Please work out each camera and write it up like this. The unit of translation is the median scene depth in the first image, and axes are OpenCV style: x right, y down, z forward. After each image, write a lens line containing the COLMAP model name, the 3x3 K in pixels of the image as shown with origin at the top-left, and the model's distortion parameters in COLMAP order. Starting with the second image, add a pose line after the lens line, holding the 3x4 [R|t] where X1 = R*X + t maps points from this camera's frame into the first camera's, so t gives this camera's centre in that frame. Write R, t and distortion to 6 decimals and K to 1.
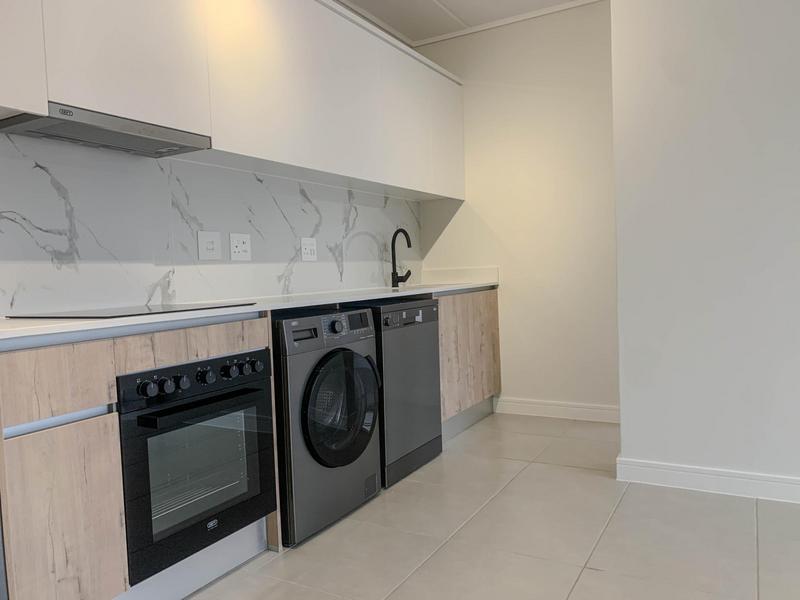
lens RADIAL K [[613.3, 0, 406.2], [0, 613.3, 299.9], [0, 0, 1]] dist [0.074498, -0.083215]
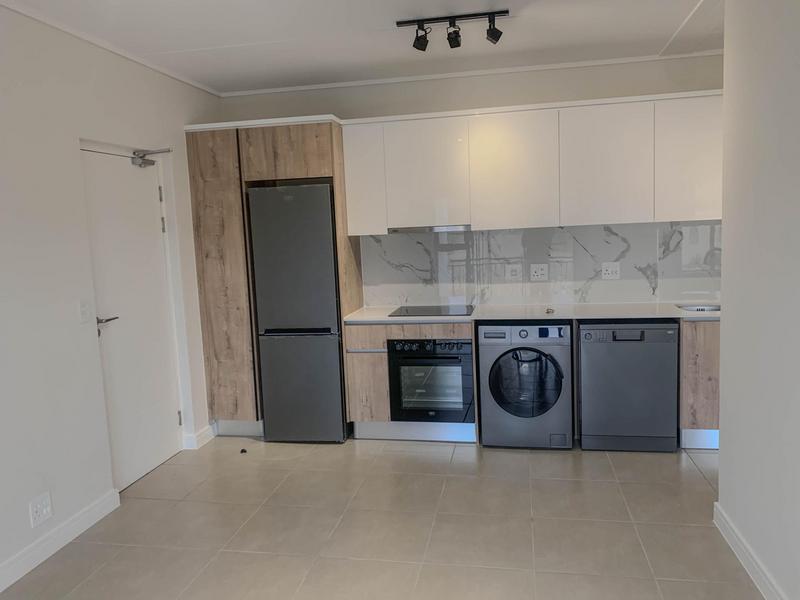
lens RADIAL K [[613.3, 0, 398.2], [0, 613.3, 292.5], [0, 0, 1]] dist [0.074498, -0.083215]
pose [[0.316403, 0.127365, -0.940036, 1.206698], [-0.014416, 0.991477, 0.129483, -0.251970], [0.948515, -0.027418, 0.315543, 0.157778]]
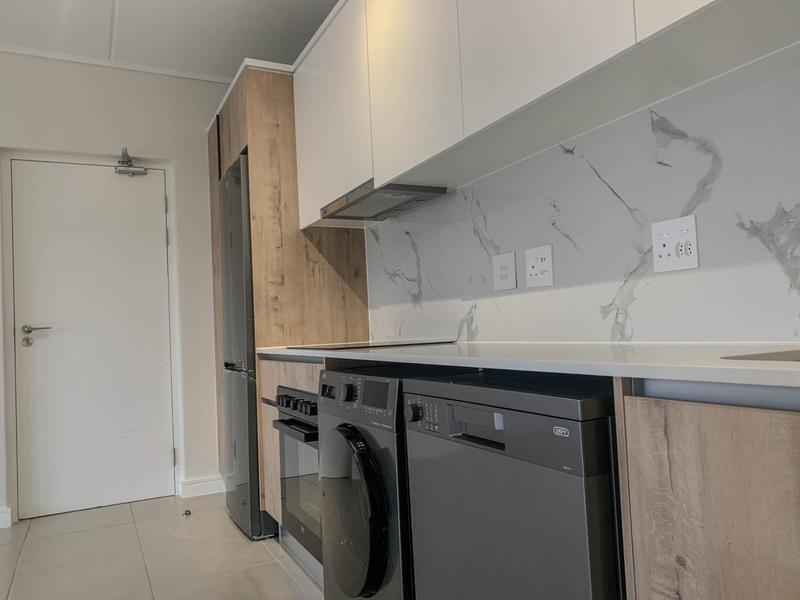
lens RADIAL K [[613.3, 0, 401.0], [0, 613.3, 300.7], [0, 0, 1]] dist [0.074498, -0.083215]
pose [[-0.556583, 0.028988, -0.830286, 0.411699], [0.030406, 0.999432, 0.014511, -0.066889], [0.830235, -0.017170, -0.557148, 1.343446]]
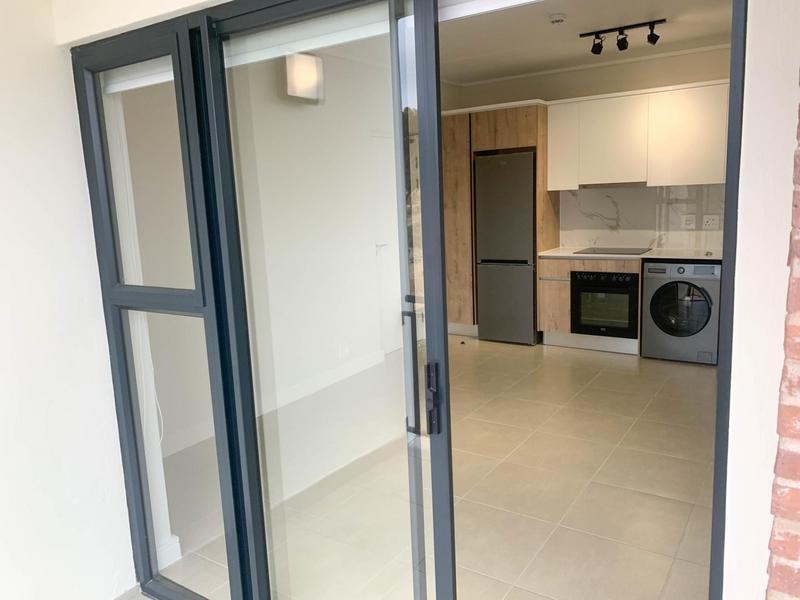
lens RADIAL K [[613.3, 0, 395.5], [0, 613.3, 301.1], [0, 0, 1]] dist [0.074498, -0.083215]
pose [[-0.083794, 0.216297, -0.972725, 1.844327], [0.000256, 0.976163, 0.217039, -0.281182], [0.996483, 0.017938, -0.081852, 0.206827]]
